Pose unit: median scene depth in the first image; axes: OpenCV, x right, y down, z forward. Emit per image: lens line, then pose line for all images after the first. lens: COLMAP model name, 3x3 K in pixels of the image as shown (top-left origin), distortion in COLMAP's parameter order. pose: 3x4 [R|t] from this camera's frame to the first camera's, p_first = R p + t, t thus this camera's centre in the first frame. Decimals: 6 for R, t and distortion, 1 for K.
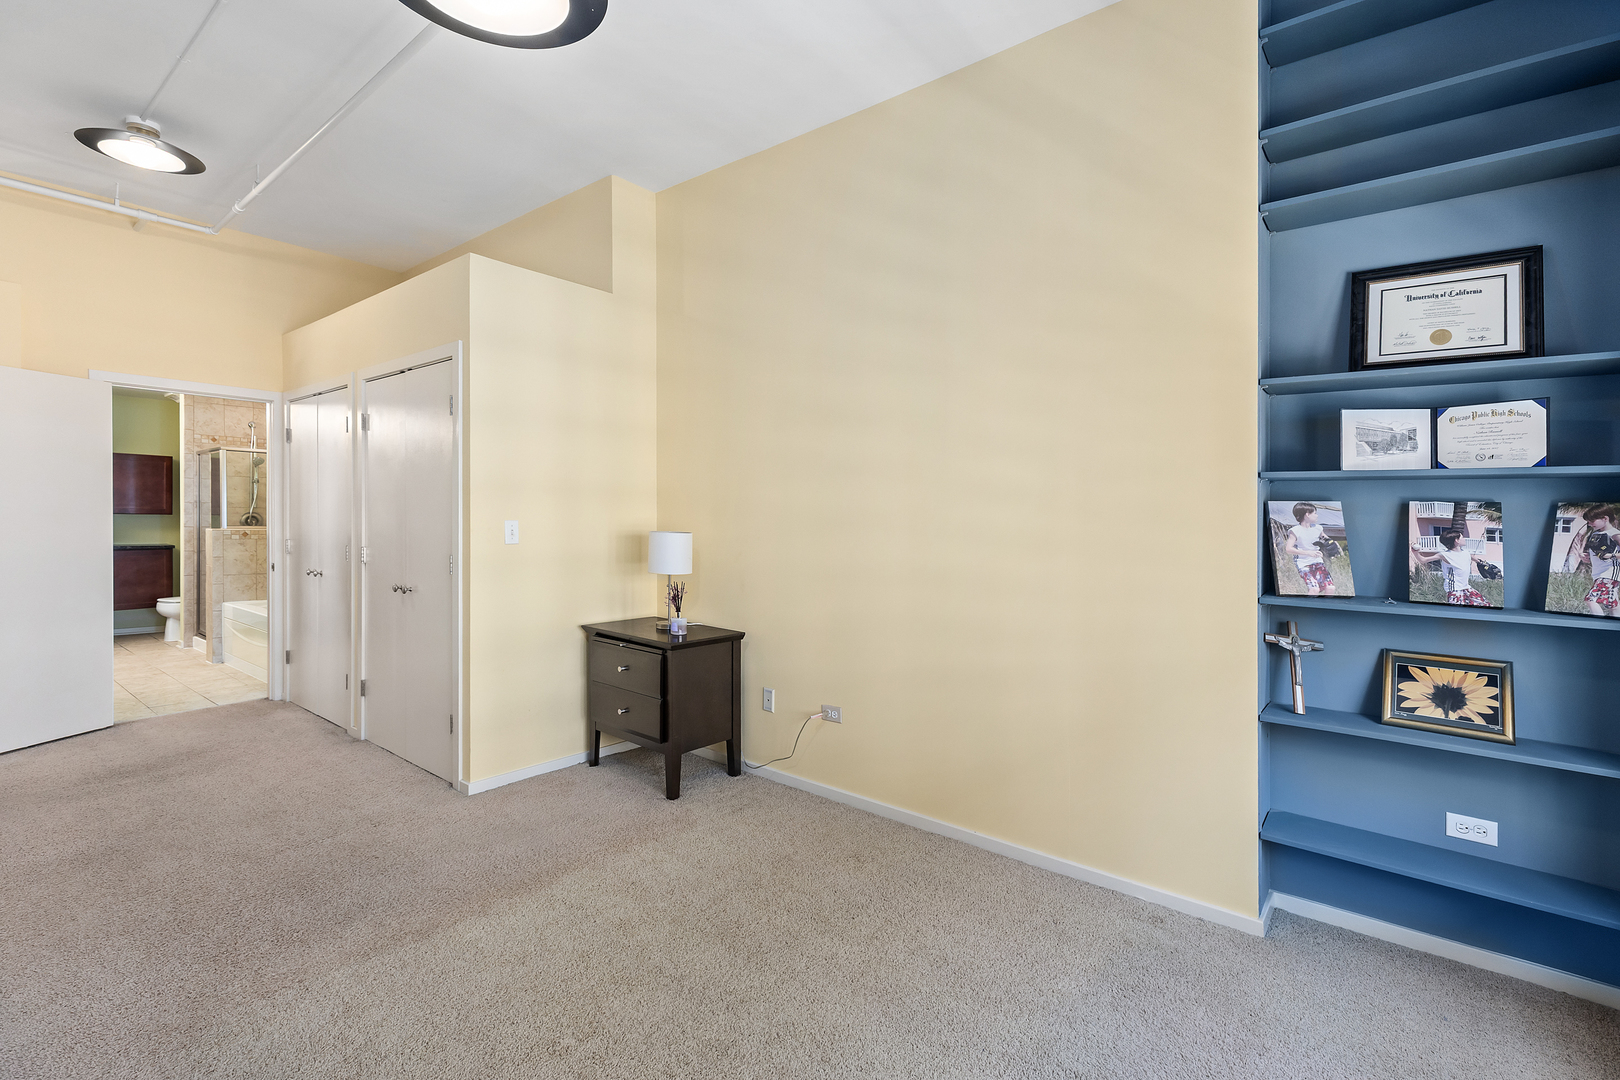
lens RADIAL K [[729.3, 0, 802.5], [0, 729.3, 528.0], [0, 0, 1]] dist [0.000222, 0.000777]
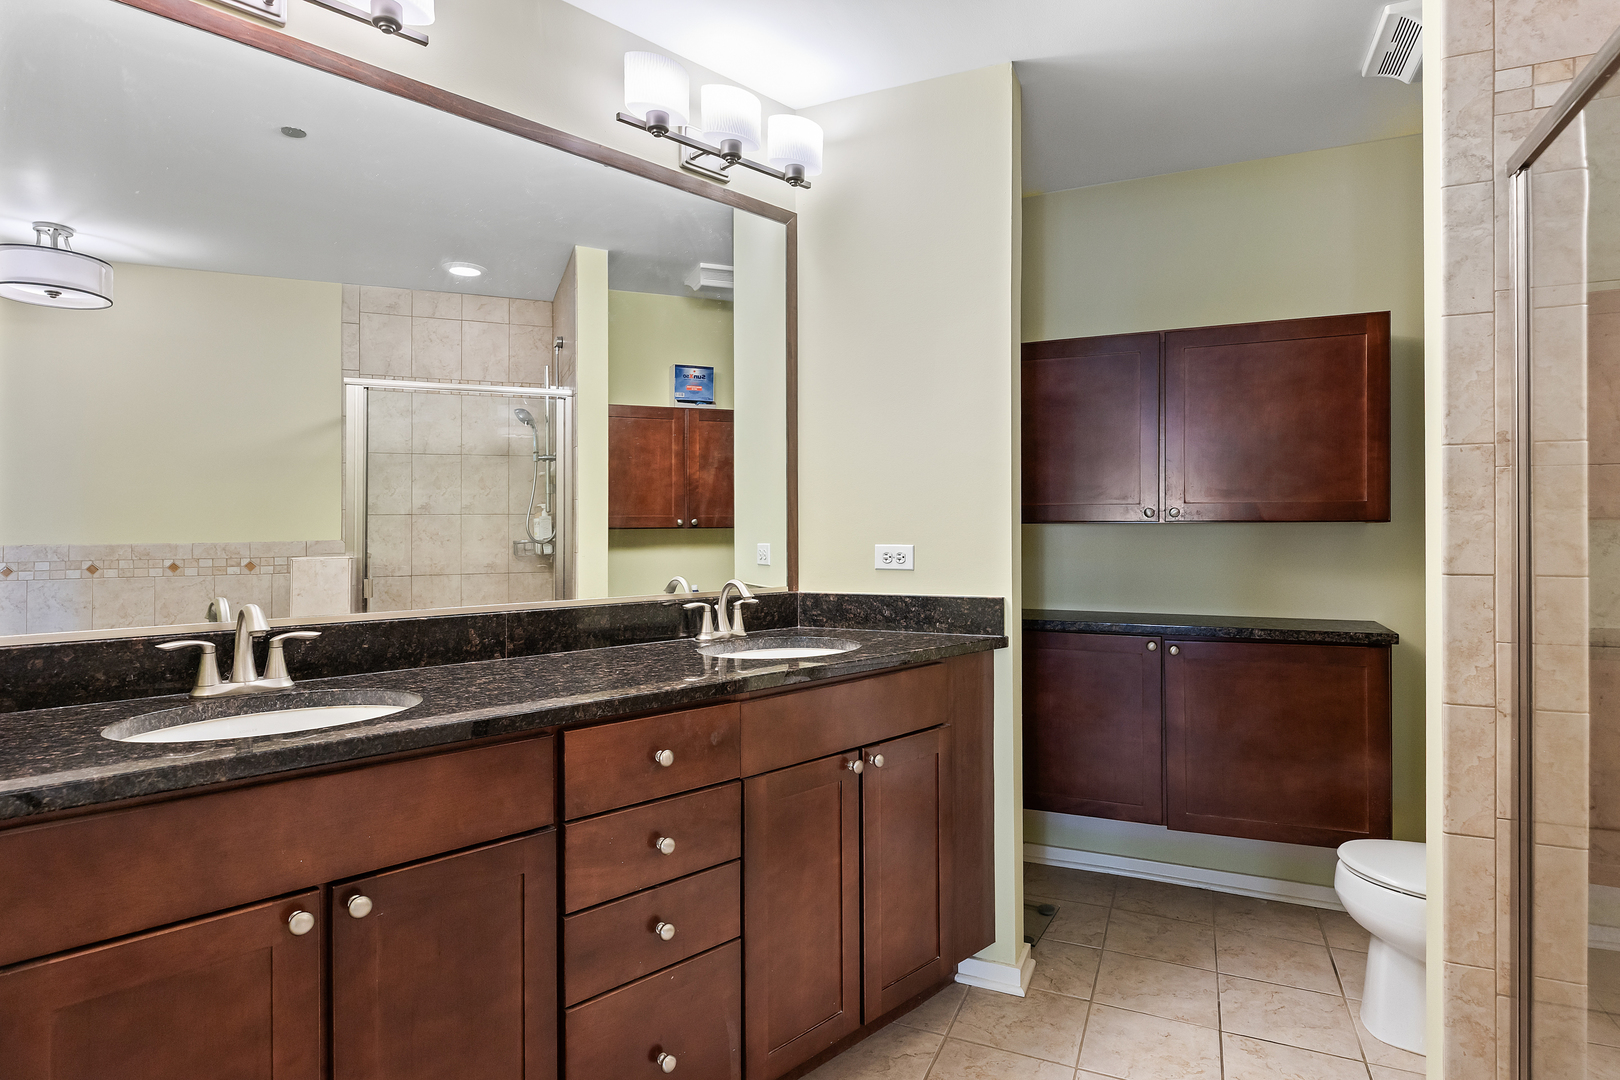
lens RADIAL K [[907.2, 0, 796.2], [0, 907.2, 529.0], [0, 0, 1]] dist [0.004464, 0.001687]
pose [[0.273874, -0.014033, -0.961663, -0.640127], [-0.007618, 0.999831, -0.016760, -0.007931], [0.961735, 0.011916, 0.273721, 0.743470]]
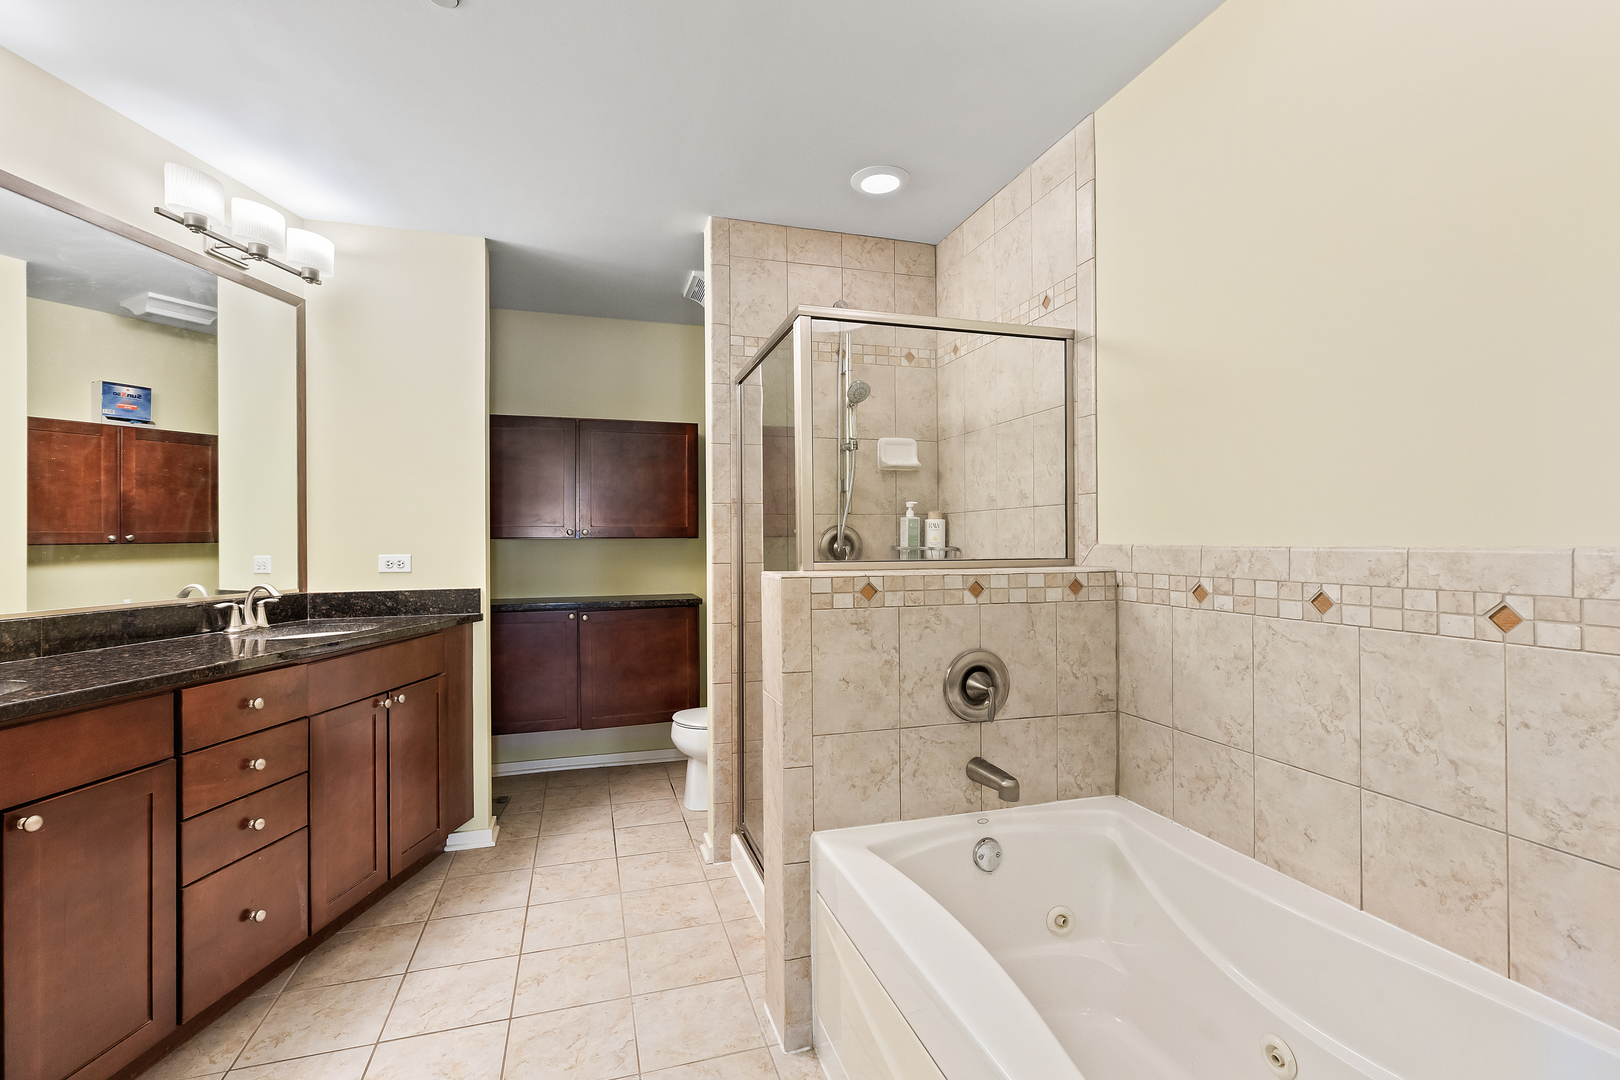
lens RADIAL K [[729.3, 0, 807.4], [0, 729.3, 534.9], [0, 0, 1]] dist [0.000222, 0.000777]
pose [[0.833232, -0.021665, -0.552498, -0.556925], [0.009051, 0.999633, -0.025549, -0.006587], [0.552849, 0.016288, 0.833122, 0.664540]]
